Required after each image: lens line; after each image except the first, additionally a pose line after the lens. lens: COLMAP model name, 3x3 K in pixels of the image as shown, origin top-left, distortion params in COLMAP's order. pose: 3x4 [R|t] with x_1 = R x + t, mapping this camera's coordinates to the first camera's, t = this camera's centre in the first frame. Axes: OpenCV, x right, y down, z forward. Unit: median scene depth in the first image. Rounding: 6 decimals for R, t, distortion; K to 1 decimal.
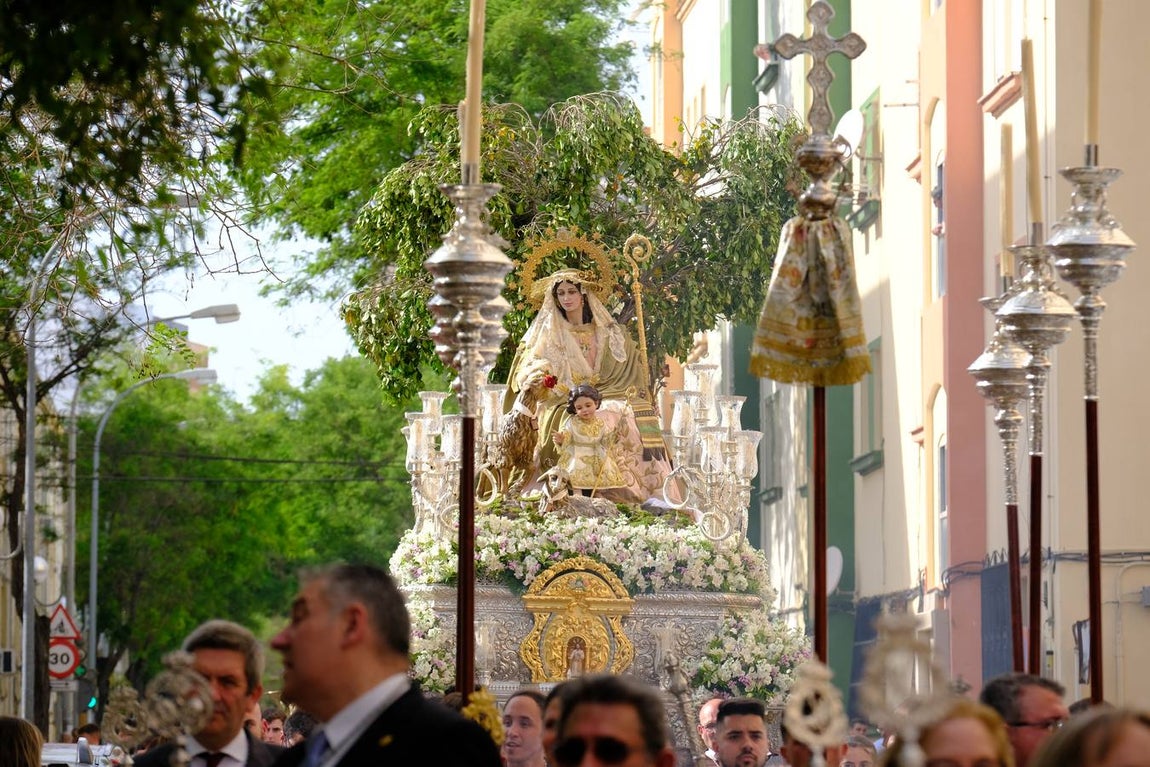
lens RADIAL K [[5715.2, 0, 575.0], [0, 5715.2, 383.5], [0, 0, 1]] dist [-0.077438, 4.452399]
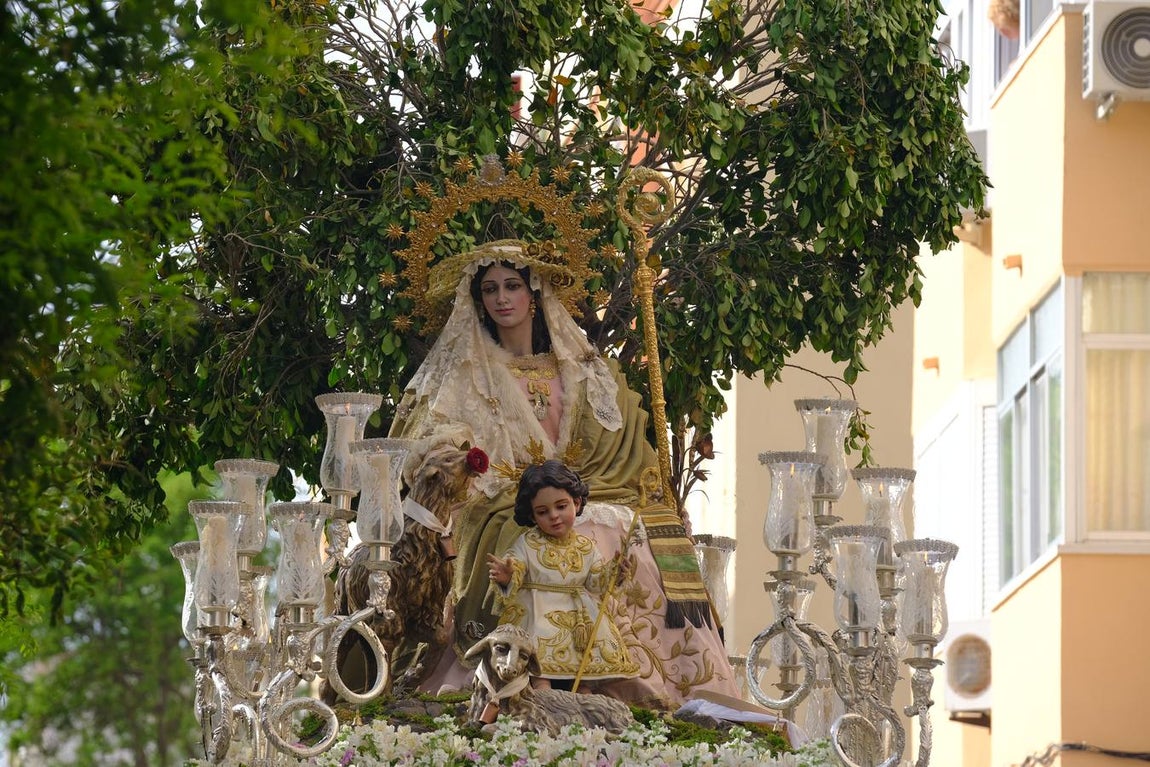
lens RADIAL K [[6533.0, 0, 575.0], [0, 6533.0, 383.5], [0, 0, 1]] dist [0.355586, 10.716485]
pose [[0.998218, -0.001136, 0.059668, -0.030042], [0.004960, 0.997938, -0.063987, 0.029531], [-0.059472, 0.064169, 0.996165, 0.470027]]
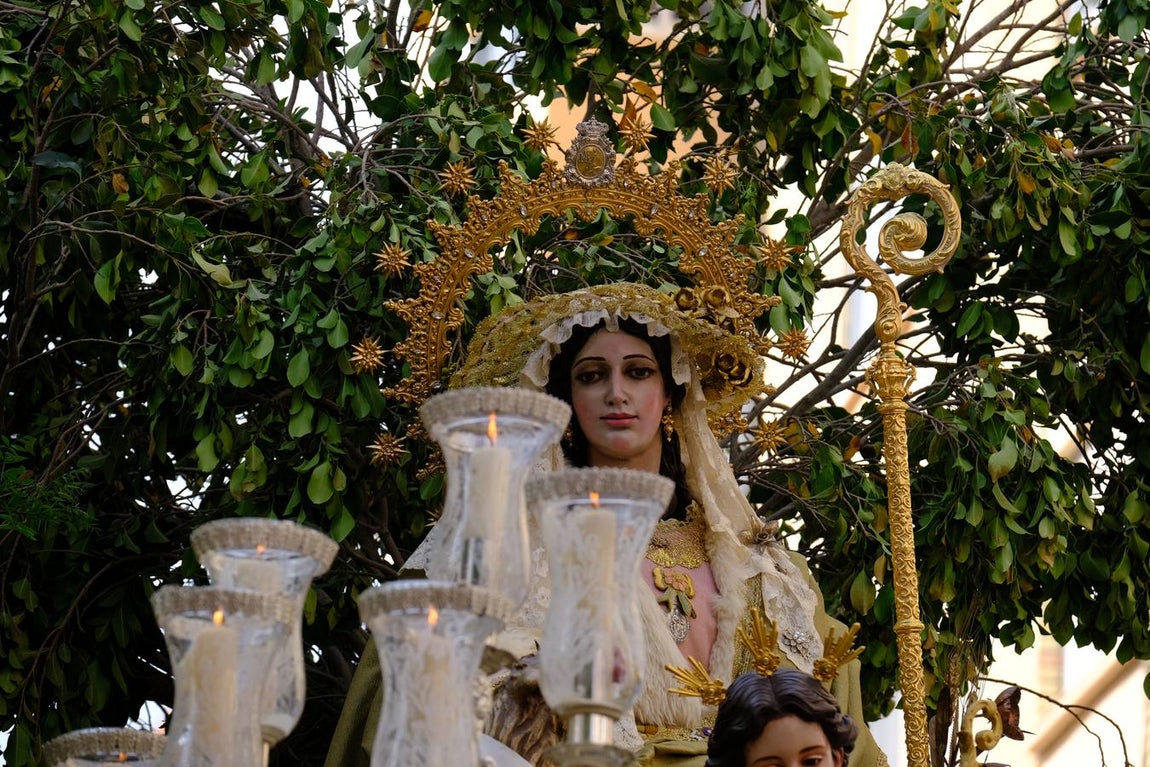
lens RADIAL K [[6736.7, 0, 575.0], [0, 6736.7, 383.5], [0, 0, 1]] dist [0.773288, -22.608128]
pose [[0.977725, 0.080396, 0.193882, -0.062172], [-0.038509, 0.976763, -0.210834, 0.047795], [-0.206327, 0.198671, 0.958102, 0.765391]]
